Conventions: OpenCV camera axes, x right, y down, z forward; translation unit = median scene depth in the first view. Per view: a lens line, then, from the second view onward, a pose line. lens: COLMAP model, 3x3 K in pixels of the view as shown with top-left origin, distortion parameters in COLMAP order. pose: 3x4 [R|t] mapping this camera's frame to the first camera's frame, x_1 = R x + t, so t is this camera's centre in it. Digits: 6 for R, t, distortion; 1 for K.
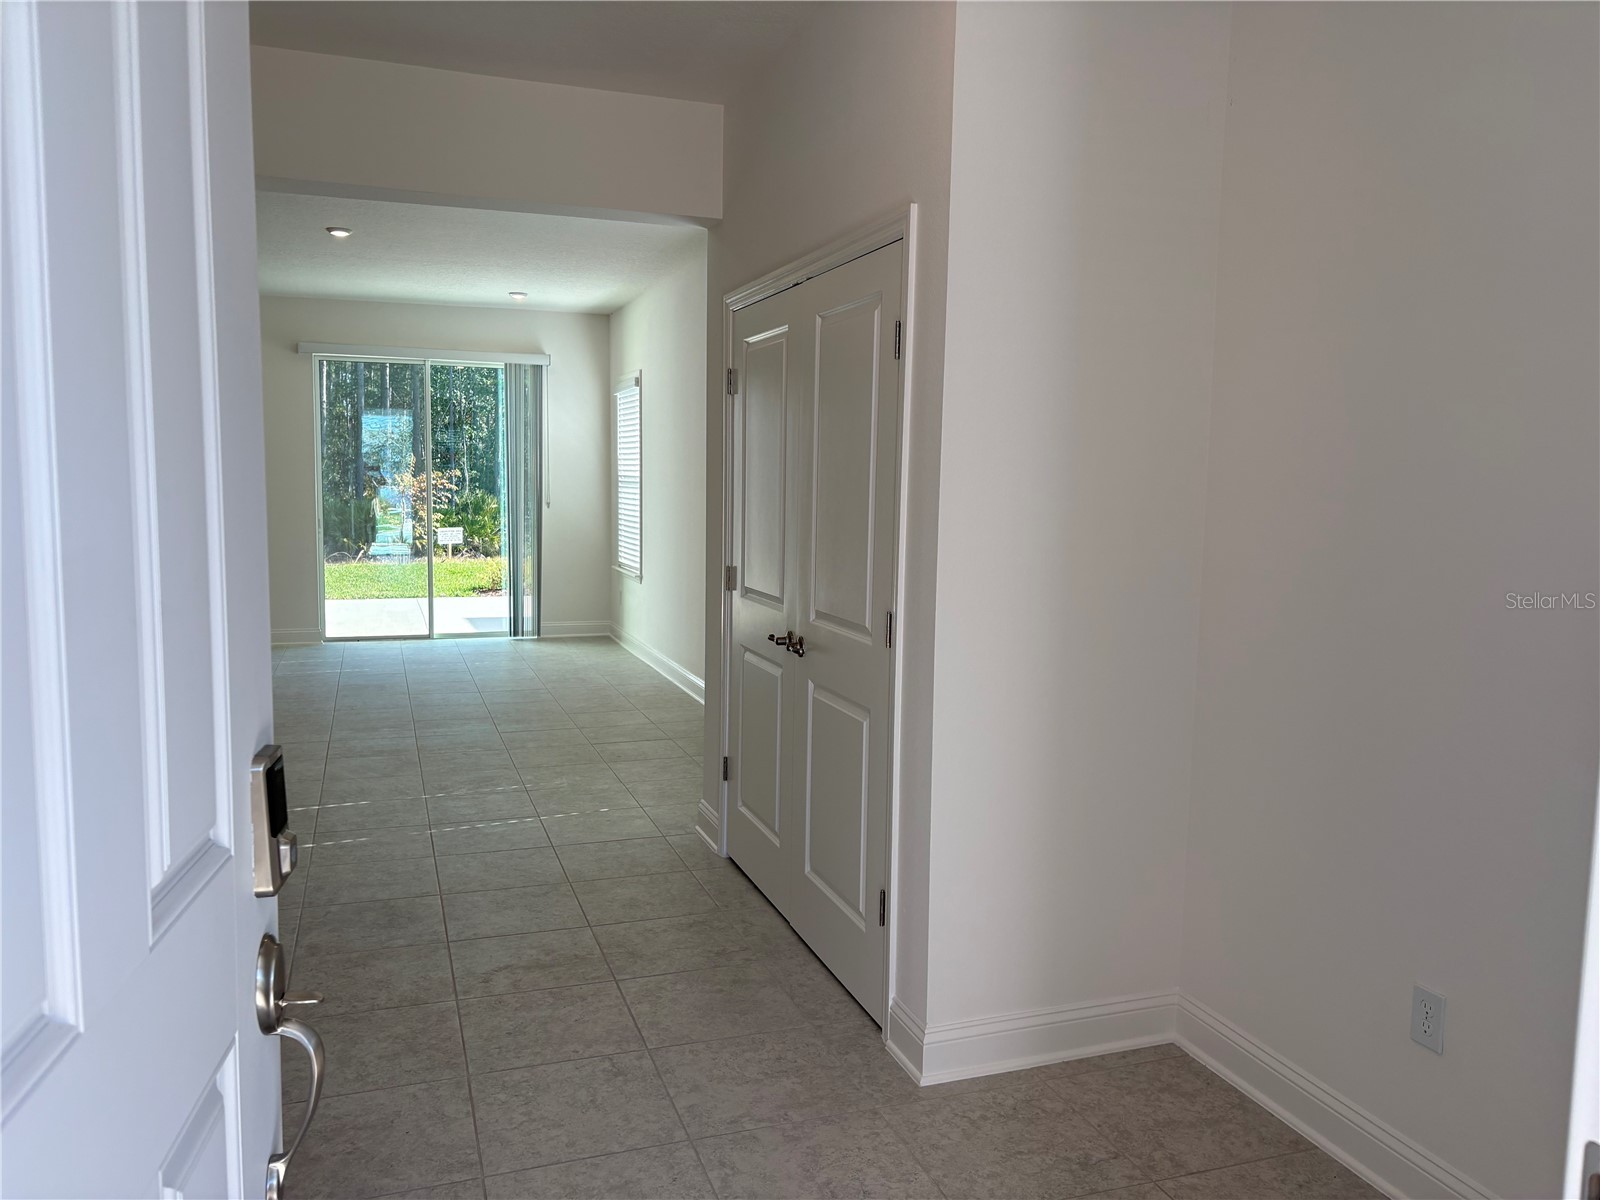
lens RADIAL K [[1207.9, 0, 806.4], [0, 1207.9, 600.1], [0, 0, 1]] dist [0.040722, -0.037202]
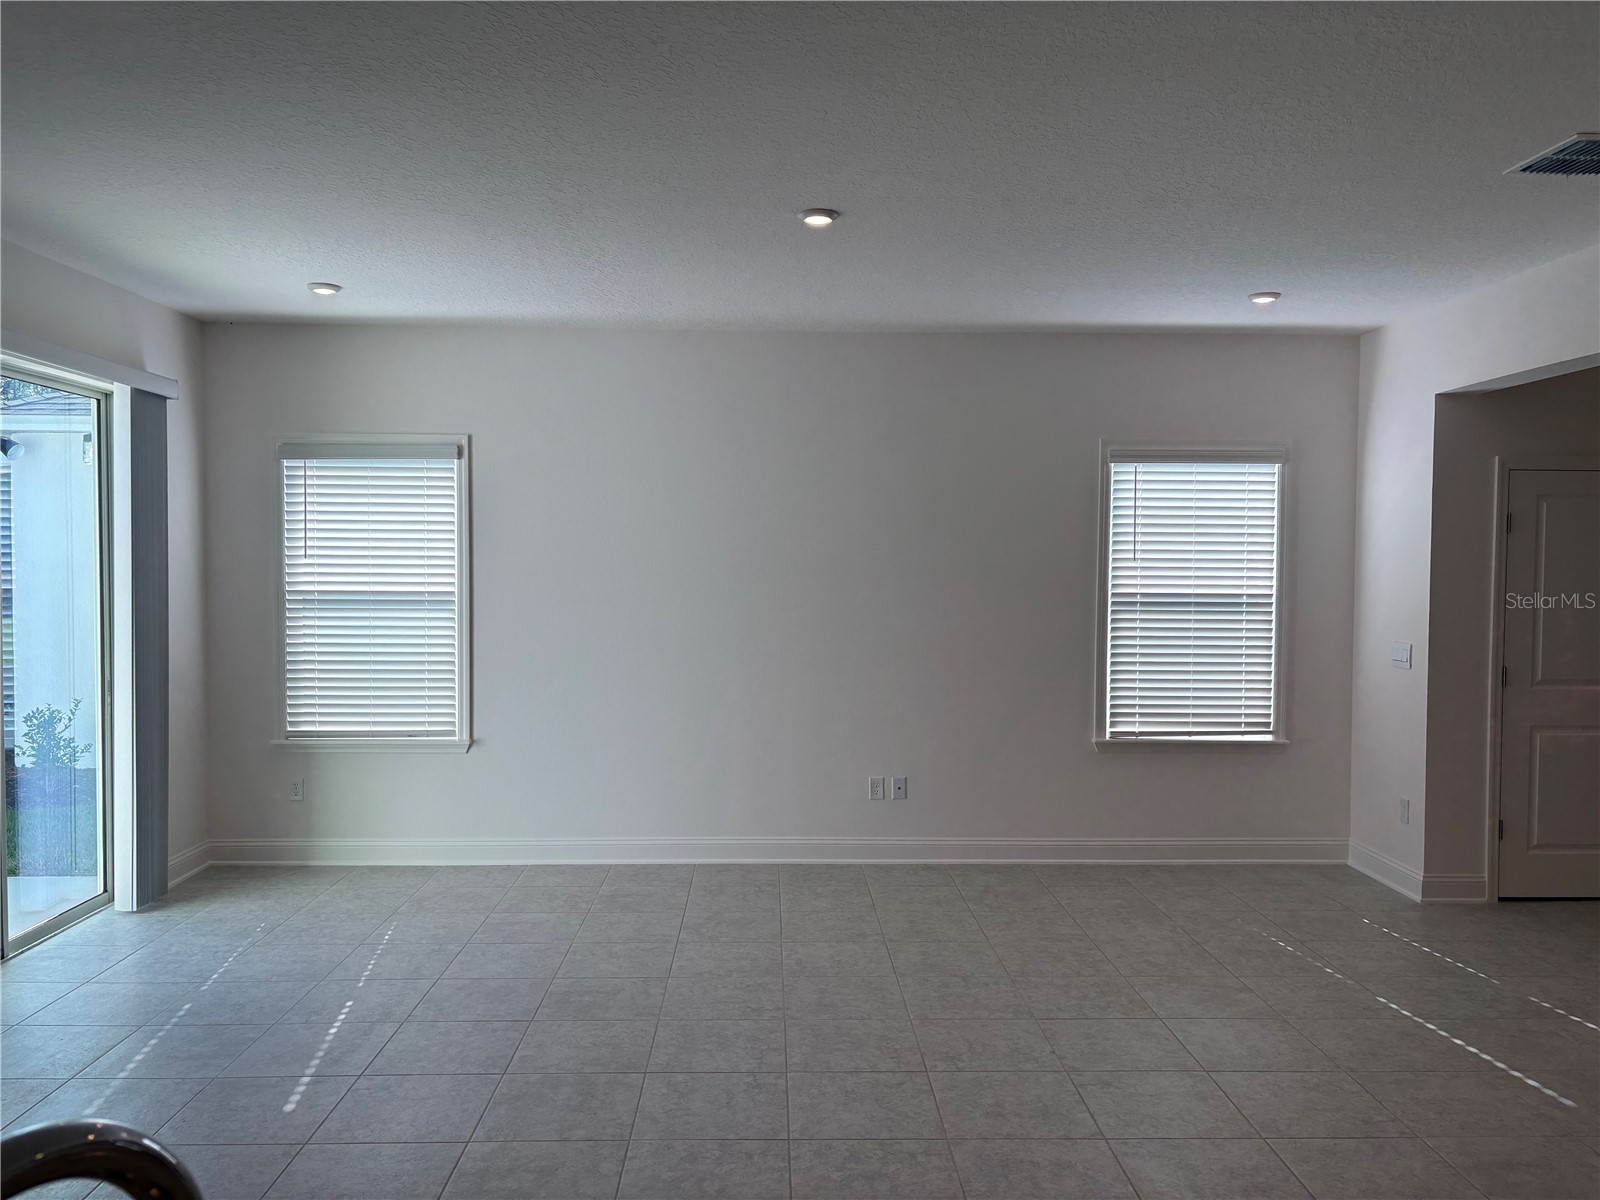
lens RADIAL K [[1207.9, 0, 803.9], [0, 1207.9, 603.5], [0, 0, 1]] dist [0.040722, -0.037202]
pose [[0.313250, -0.046841, 0.948515, -0.994774], [0.100228, 0.994835, 0.016028, -0.122633], [-0.944367, 0.090047, 0.316327, 0.855787]]
